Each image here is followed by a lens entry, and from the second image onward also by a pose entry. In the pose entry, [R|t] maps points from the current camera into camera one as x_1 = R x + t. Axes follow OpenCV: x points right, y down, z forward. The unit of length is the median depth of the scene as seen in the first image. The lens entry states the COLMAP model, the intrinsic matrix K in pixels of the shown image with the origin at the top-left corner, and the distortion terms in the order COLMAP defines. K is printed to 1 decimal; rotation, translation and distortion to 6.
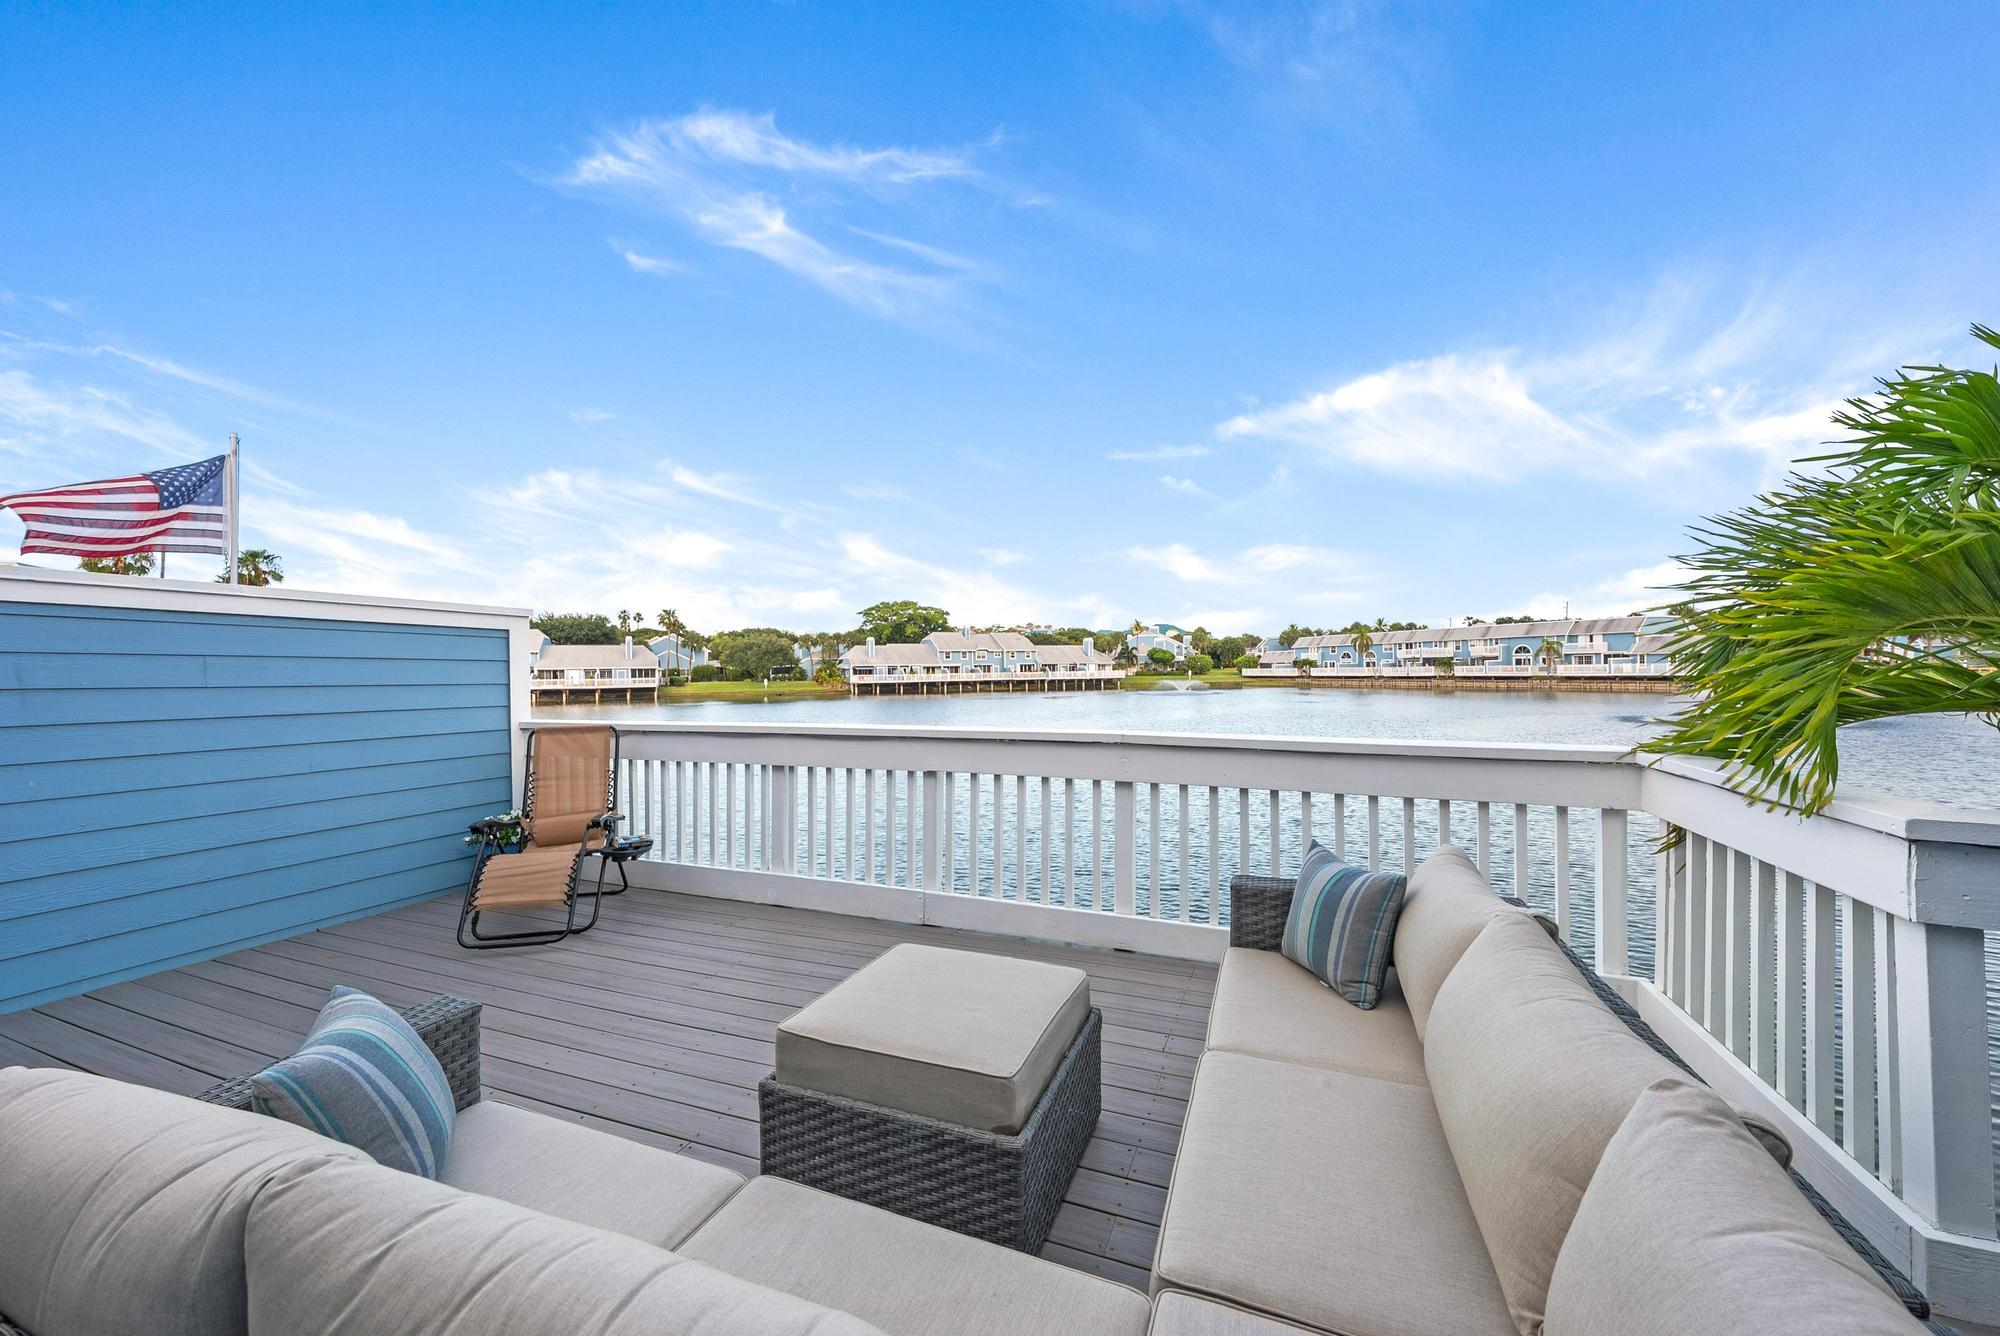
lens RADIAL K [[726.4, 0, 1006.7], [0, 726.4, 679.0], [0, 0, 1]] dist [0.006559, -0.000112]
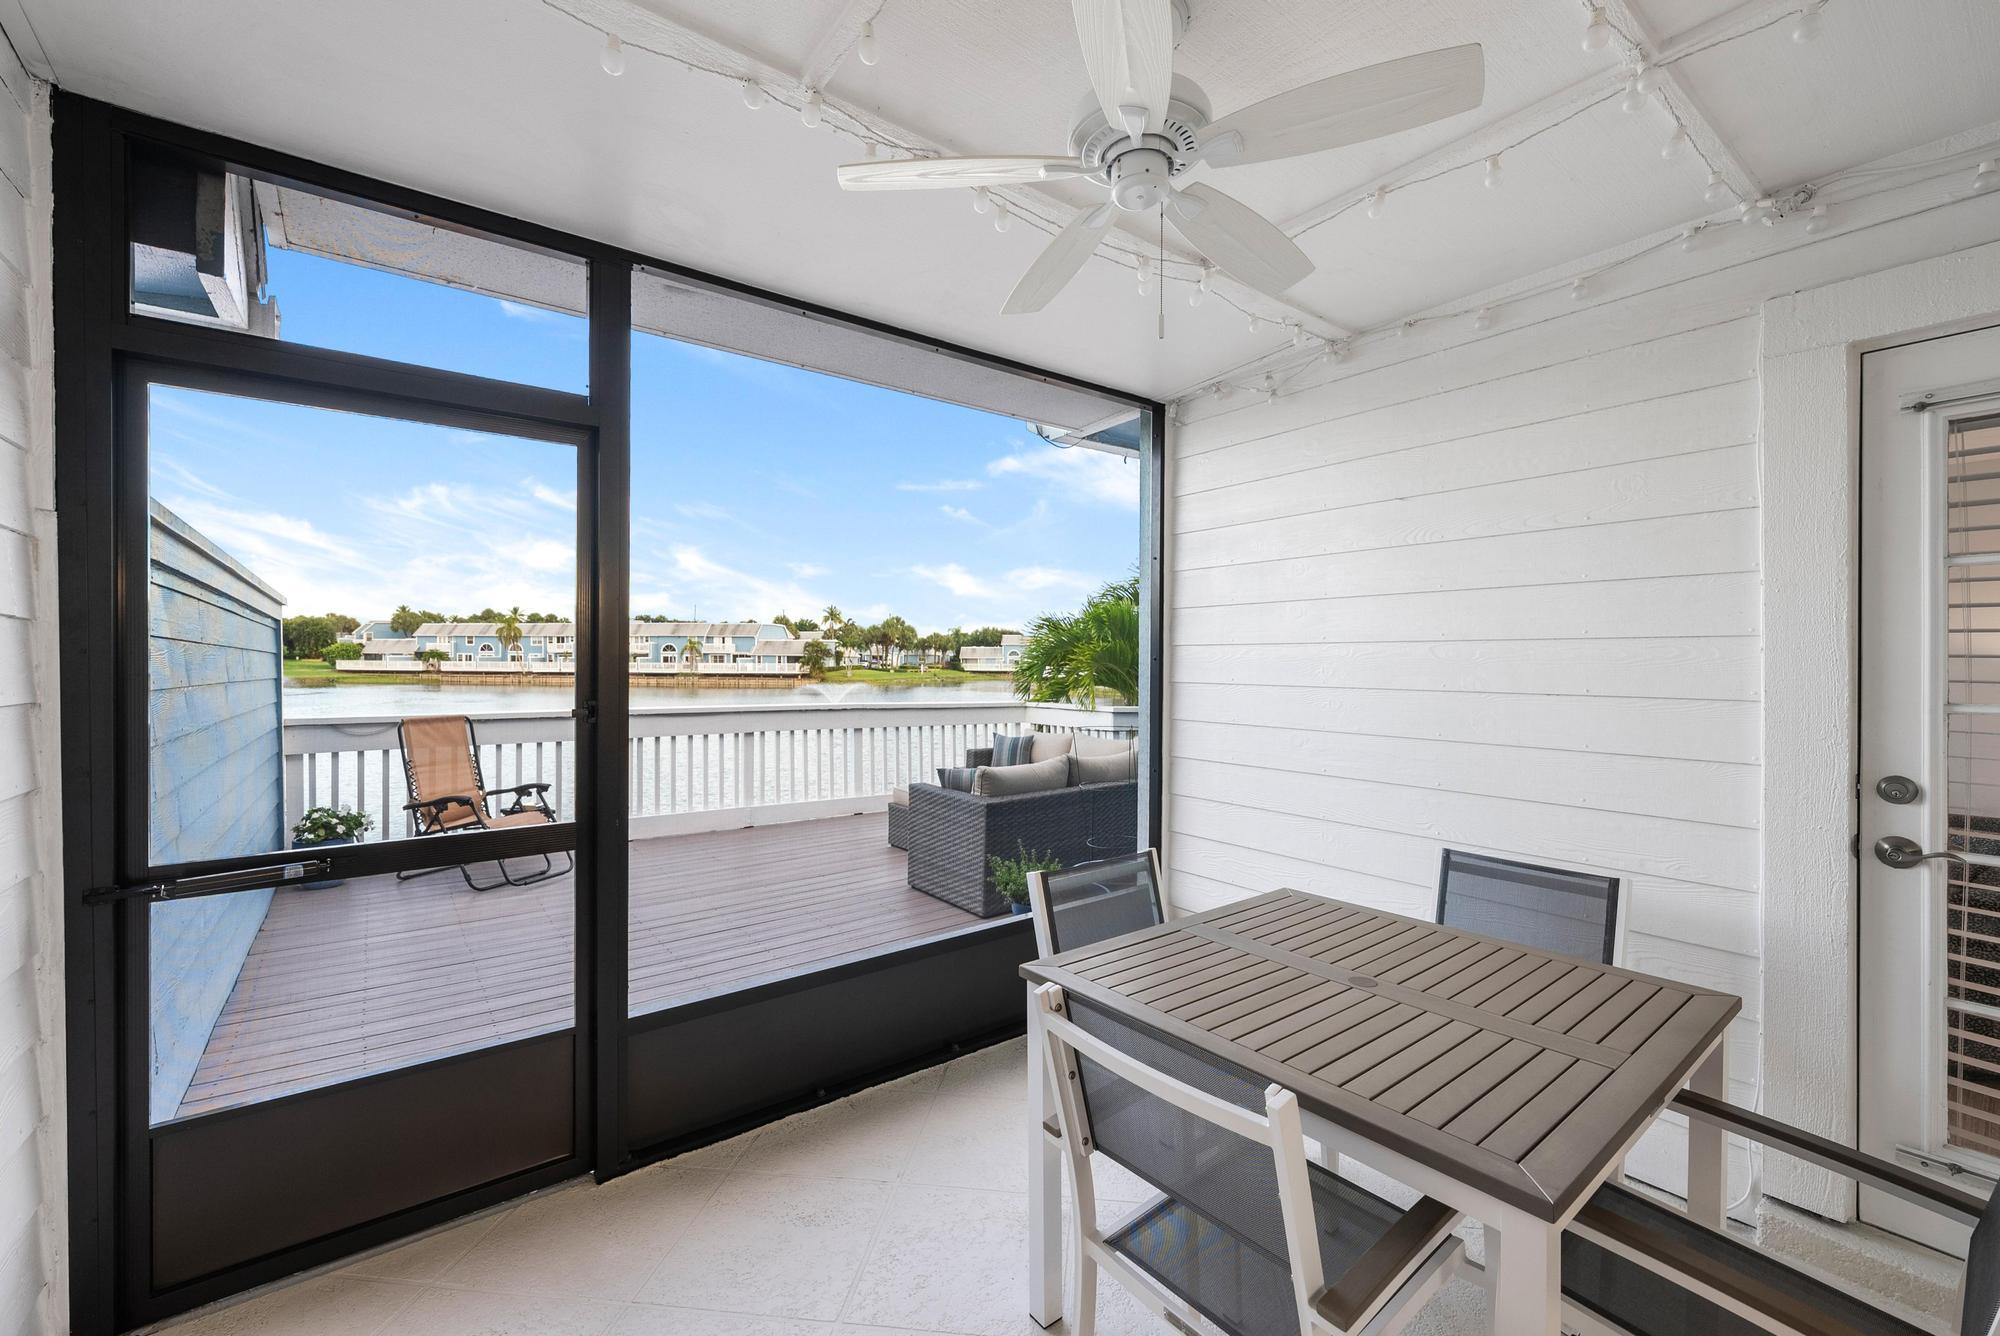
lens RADIAL K [[825.7, 0, 974.0], [0, 825.7, 670.6], [0, 0, 1]] dist [0.013950, -0.001699]
pose [[0.533383, 0.009896, 0.845816, -0.066784], [-0.005424, 0.999951, -0.008279, 0.000107], [-0.845857, -0.000172, 0.533410, -0.019263]]
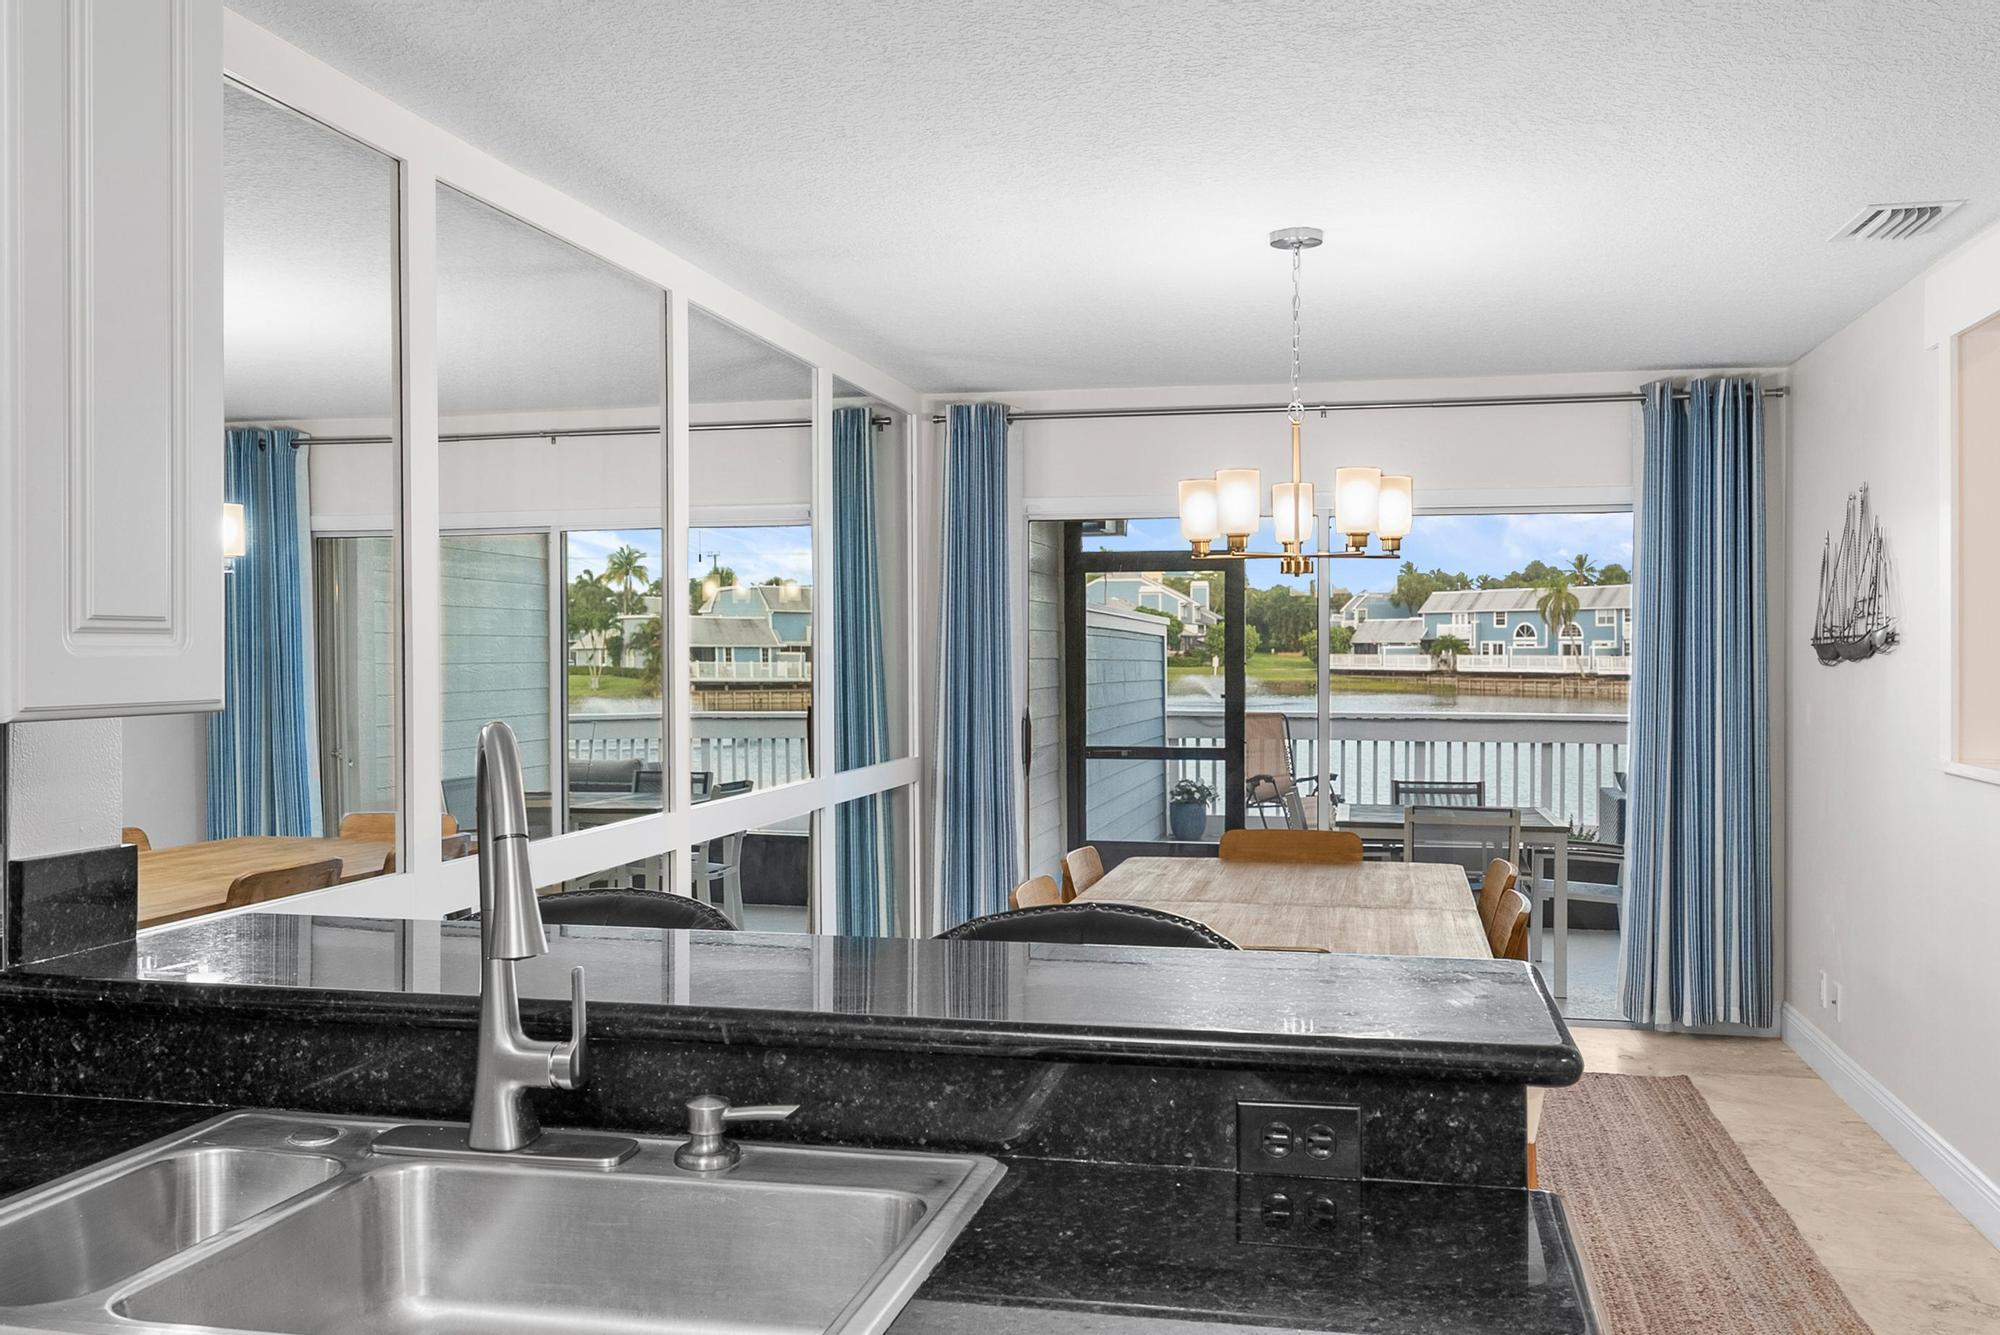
lens RADIAL K [[1701.1, 0, 985.2], [0, 1701.1, 657.4], [0, 0, 1]] dist [-0.000535, 0.007755]
pose [[0.988429, 0.015667, 0.150874, -0.085782], [-0.014729, 0.999865, -0.007335, -0.000351], [-0.150969, 0.005028, 0.988526, -0.110556]]
